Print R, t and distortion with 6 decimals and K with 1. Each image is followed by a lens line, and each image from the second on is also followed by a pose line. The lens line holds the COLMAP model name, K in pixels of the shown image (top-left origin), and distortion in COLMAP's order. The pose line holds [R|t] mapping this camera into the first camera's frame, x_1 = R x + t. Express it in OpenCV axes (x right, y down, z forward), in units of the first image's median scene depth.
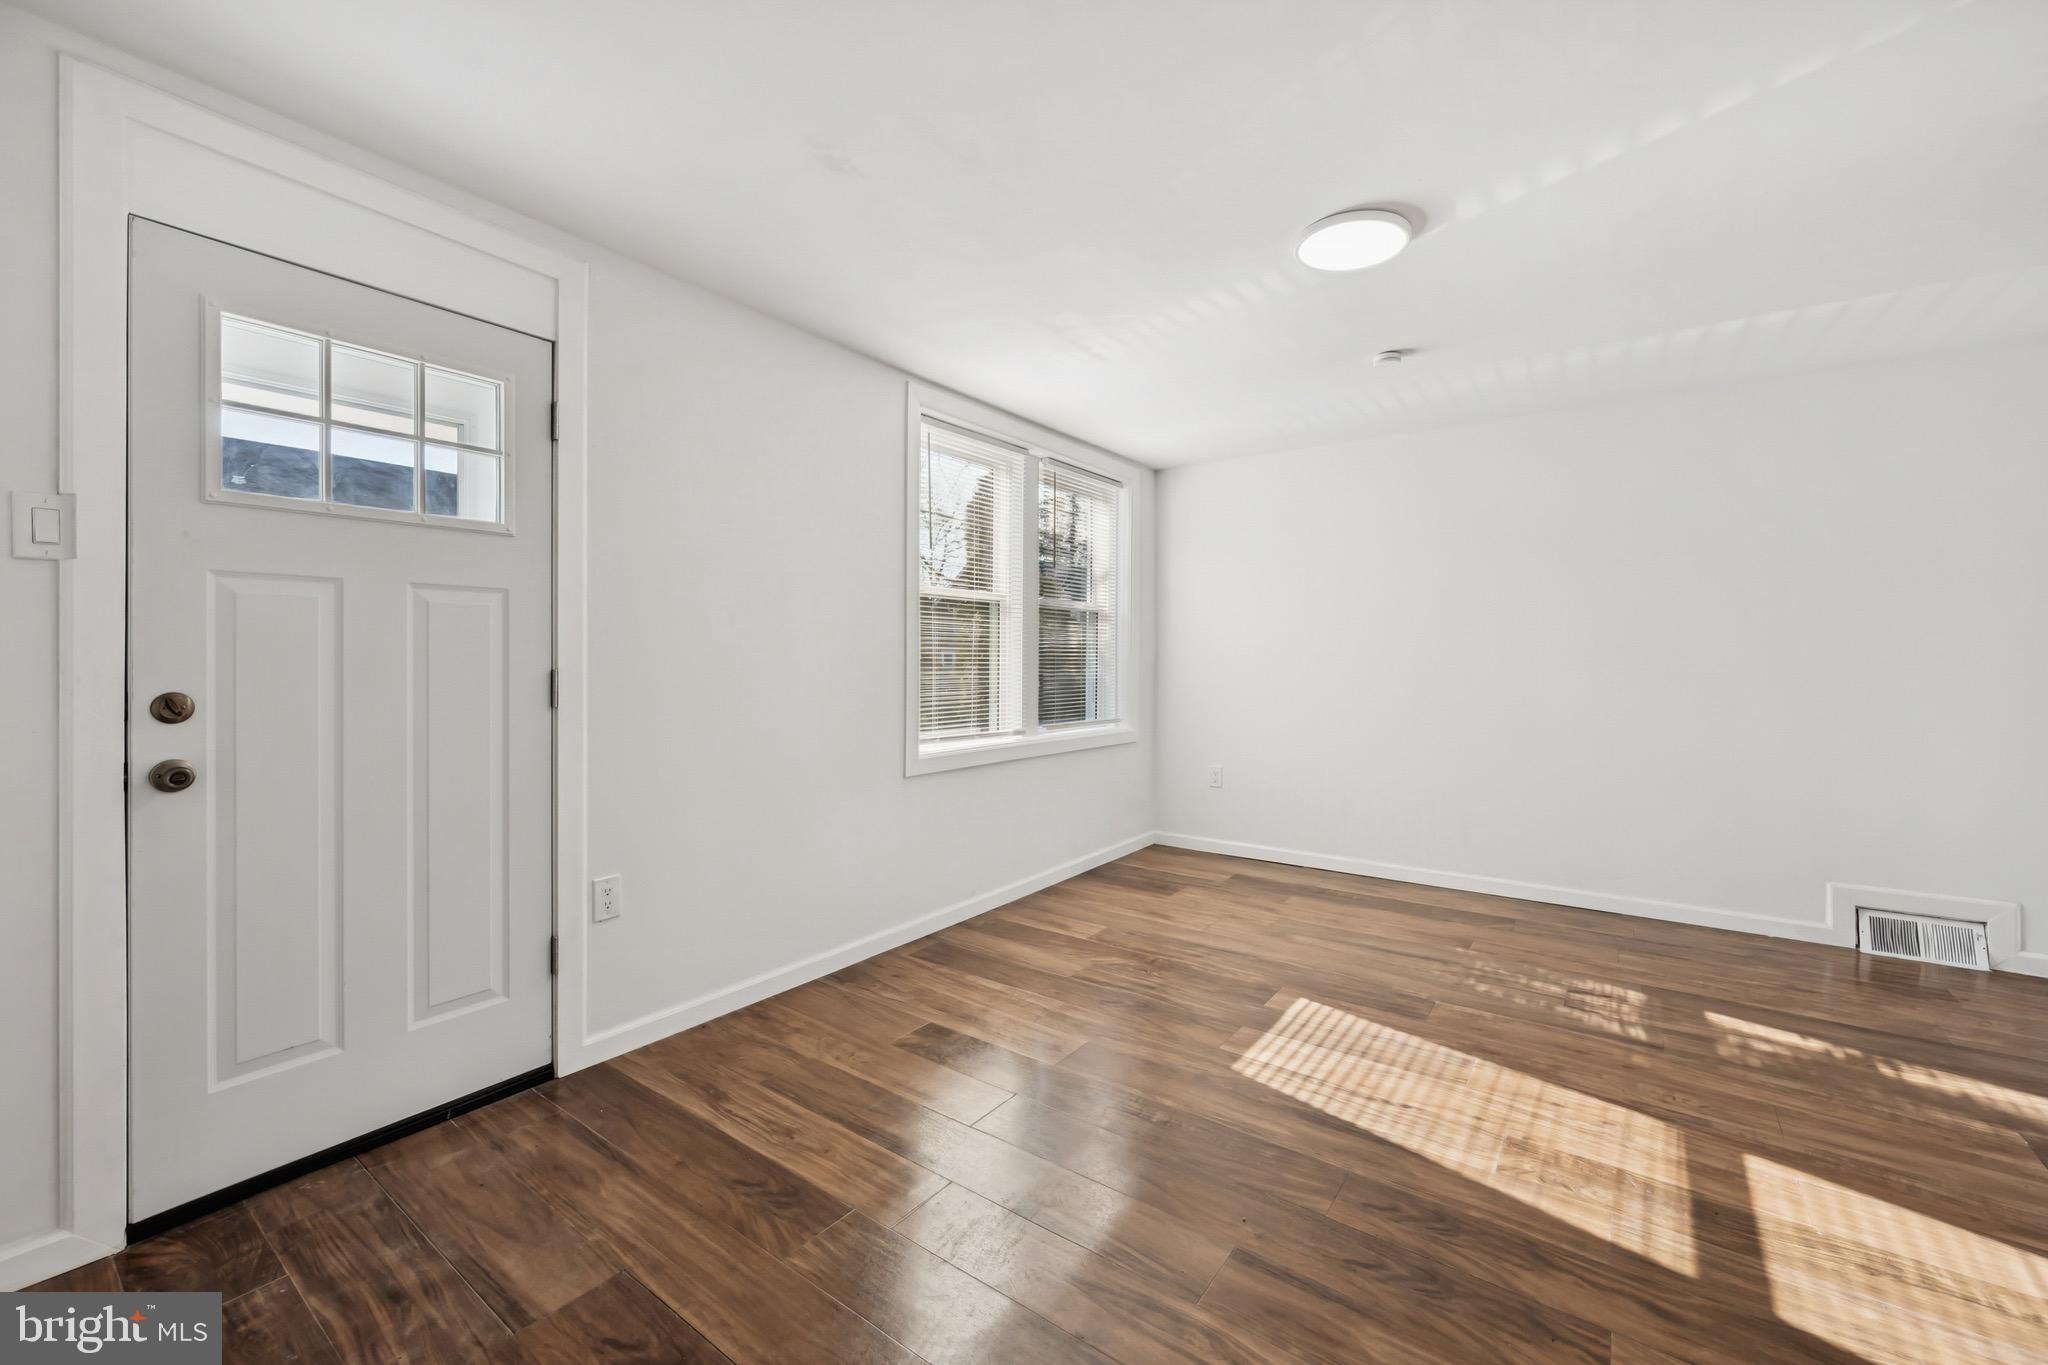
lens RADIAL K [[819.5, 0, 1026.8], [0, 819.5, 671.7], [0, 0, 1]] dist [0.000404, 0.000092]
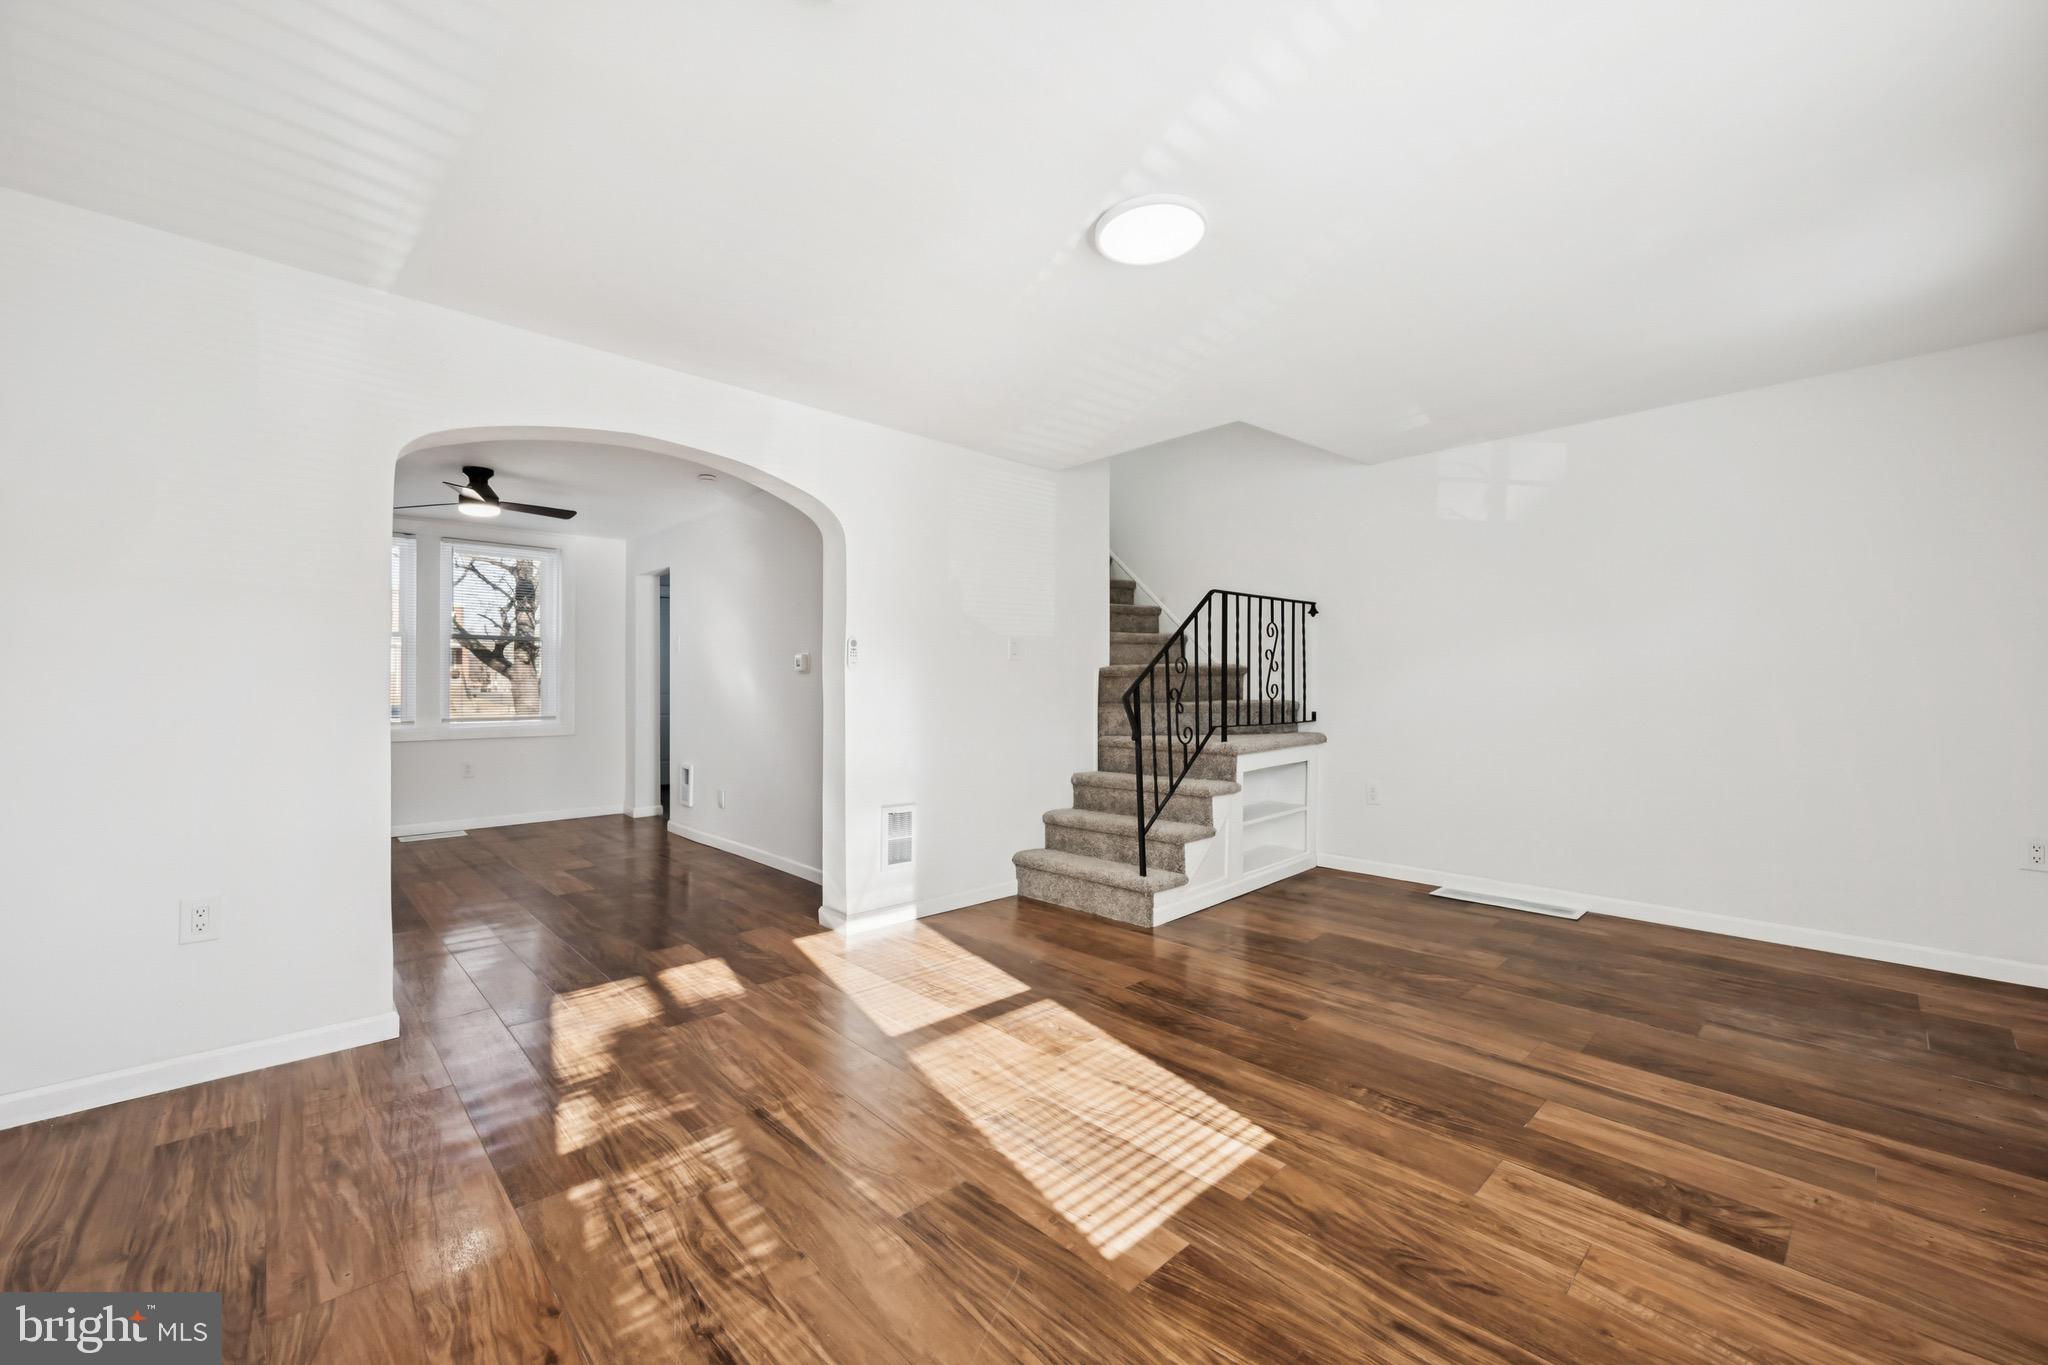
lens RADIAL K [[819.5, 0, 1022.6], [0, 819.5, 683.0], [0, 0, 1]] dist [0.000404, 0.000092]
pose [[-0.984037, 0.004677, 0.177904, 0.352113], [0.006446, 0.999935, 0.009368, -0.000905], [-0.177849, 0.010365, -0.984003, 1.862905]]
